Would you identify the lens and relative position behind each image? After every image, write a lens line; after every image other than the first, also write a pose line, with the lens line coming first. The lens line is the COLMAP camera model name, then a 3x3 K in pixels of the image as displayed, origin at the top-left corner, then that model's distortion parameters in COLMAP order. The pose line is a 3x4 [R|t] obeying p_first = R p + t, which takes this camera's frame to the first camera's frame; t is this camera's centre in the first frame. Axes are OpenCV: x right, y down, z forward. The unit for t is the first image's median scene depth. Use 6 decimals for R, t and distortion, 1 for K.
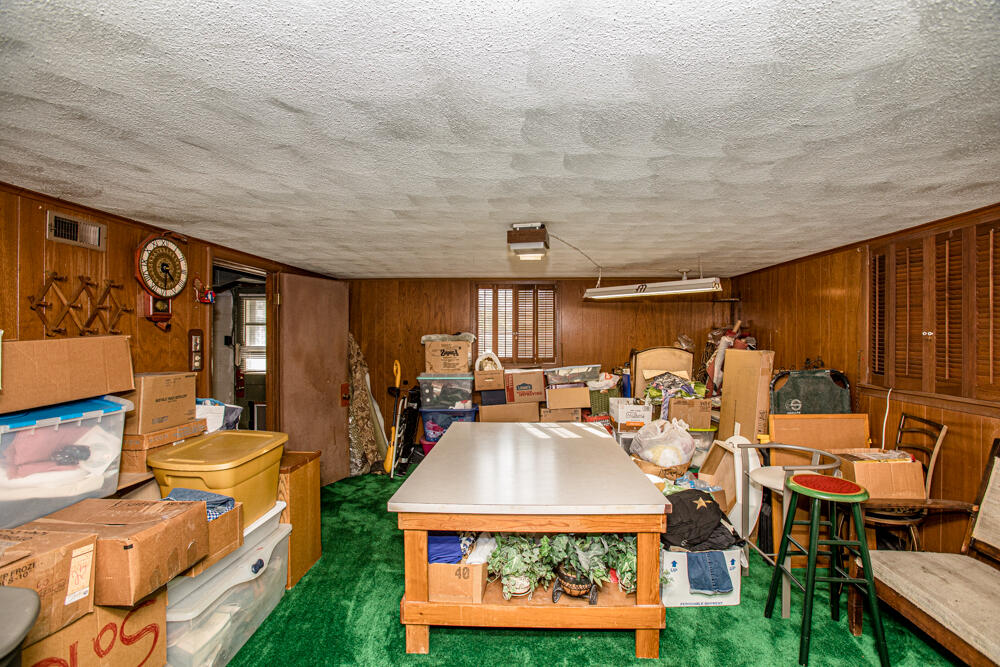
lens RADIAL K [[447.2, 0, 500.9], [0, 447.2, 337.1], [0, 0, 1]] dist [-0.032521, 0.000614]
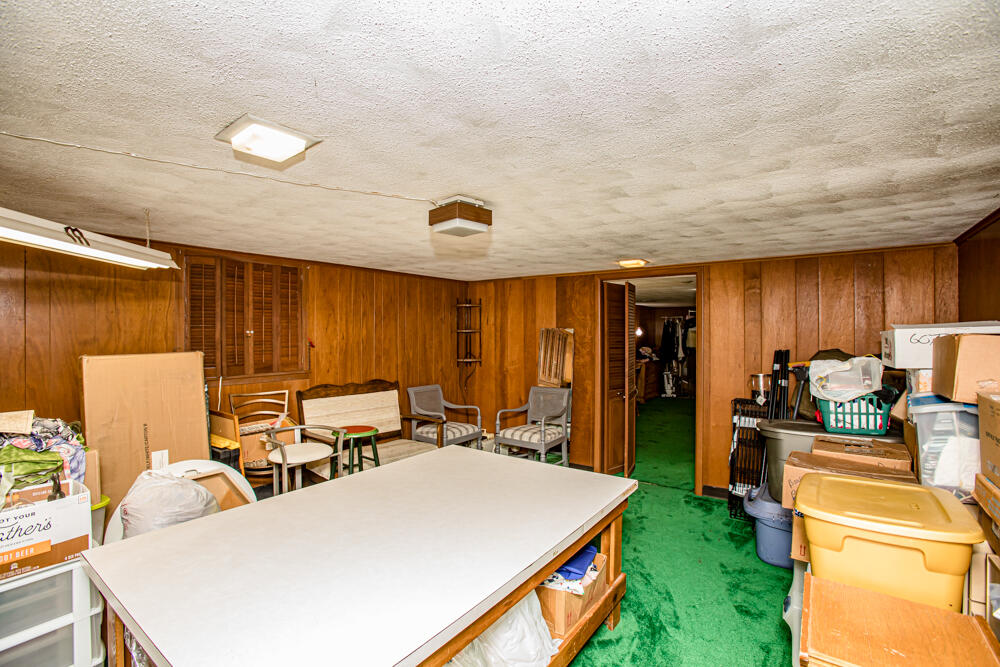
lens RADIAL K [[447.2, 0, 499.2], [0, 447.2, 336.3], [0, 0, 1]] dist [-0.032521, 0.000614]
pose [[-0.830140, -0.000519, 0.557555, -0.474614], [-0.001379, 0.999998, -0.001122, 0.005729], [-0.557554, -0.001701, -0.830139, 1.736046]]
